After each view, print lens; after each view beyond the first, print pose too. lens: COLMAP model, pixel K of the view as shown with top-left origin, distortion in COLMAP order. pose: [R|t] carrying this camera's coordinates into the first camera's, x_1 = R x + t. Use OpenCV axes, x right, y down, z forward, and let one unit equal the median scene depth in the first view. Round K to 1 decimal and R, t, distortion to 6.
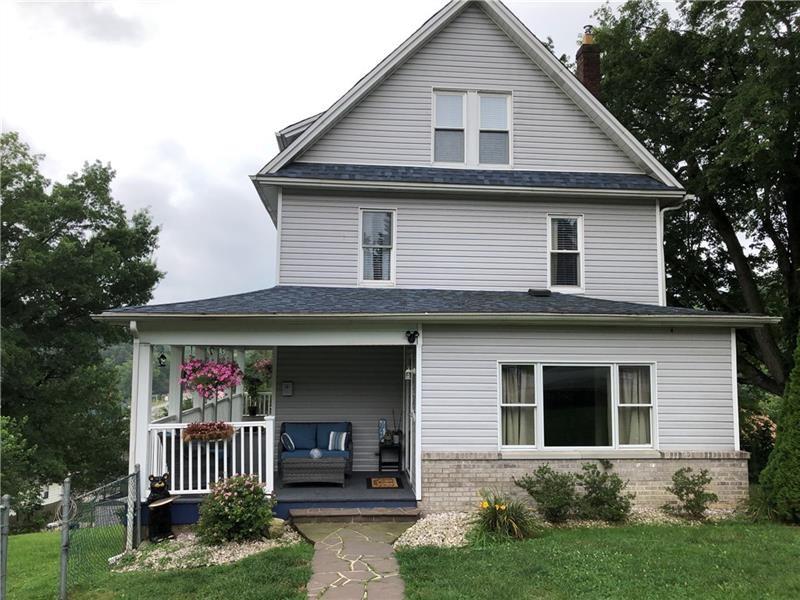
lens RADIAL K [[651.7, 0, 400.0], [0, 651.7, 300.0], [0, 0, 1]] dist [0.053717, -0.002678]
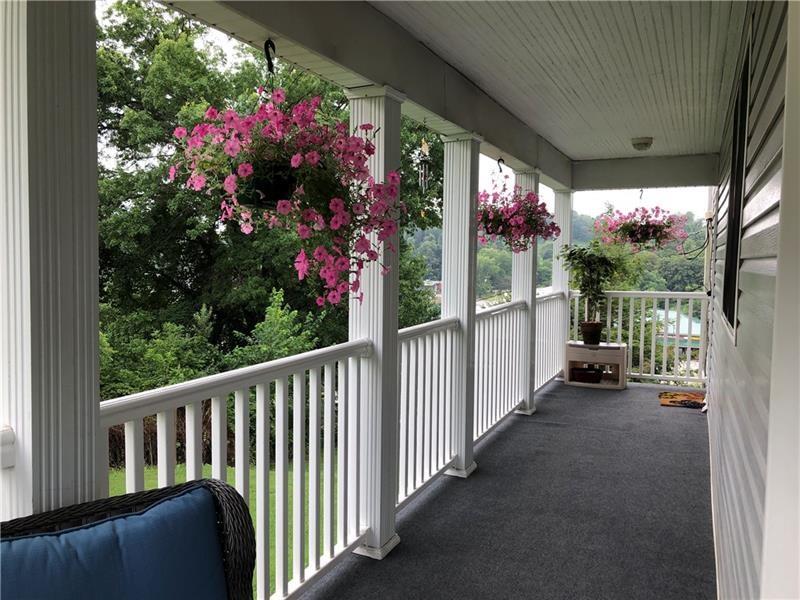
lens RADIAL K [[651.7, 0, 400.0], [0, 651.7, 300.0], [0, 0, 1]] dist [0.053717, -0.002678]
pose [[0.873715, 0.031784, -0.485399, -0.201714], [0.043152, 0.988865, 0.142424, 0.129601], [0.484521, -0.145384, 0.862614, 0.909041]]
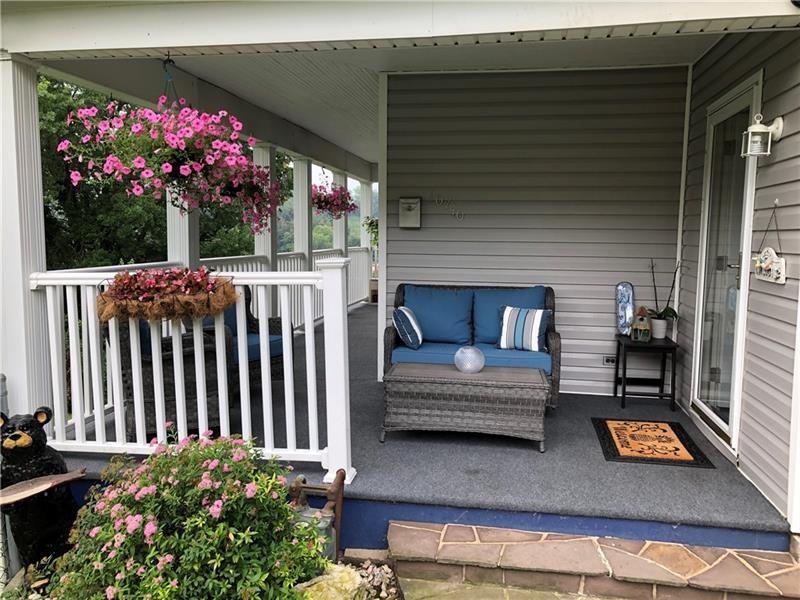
lens RADIAL K [[640.9, 0, 400.0], [0, 640.9, 300.0], [0, 0, 1]] dist [0.098808, -0.186730]
pose [[0.967569, 0.025866, -0.251278, -0.067394], [0.021416, 0.982763, 0.183626, 0.118204], [0.251697, -0.183052, 0.950337, 0.583272]]
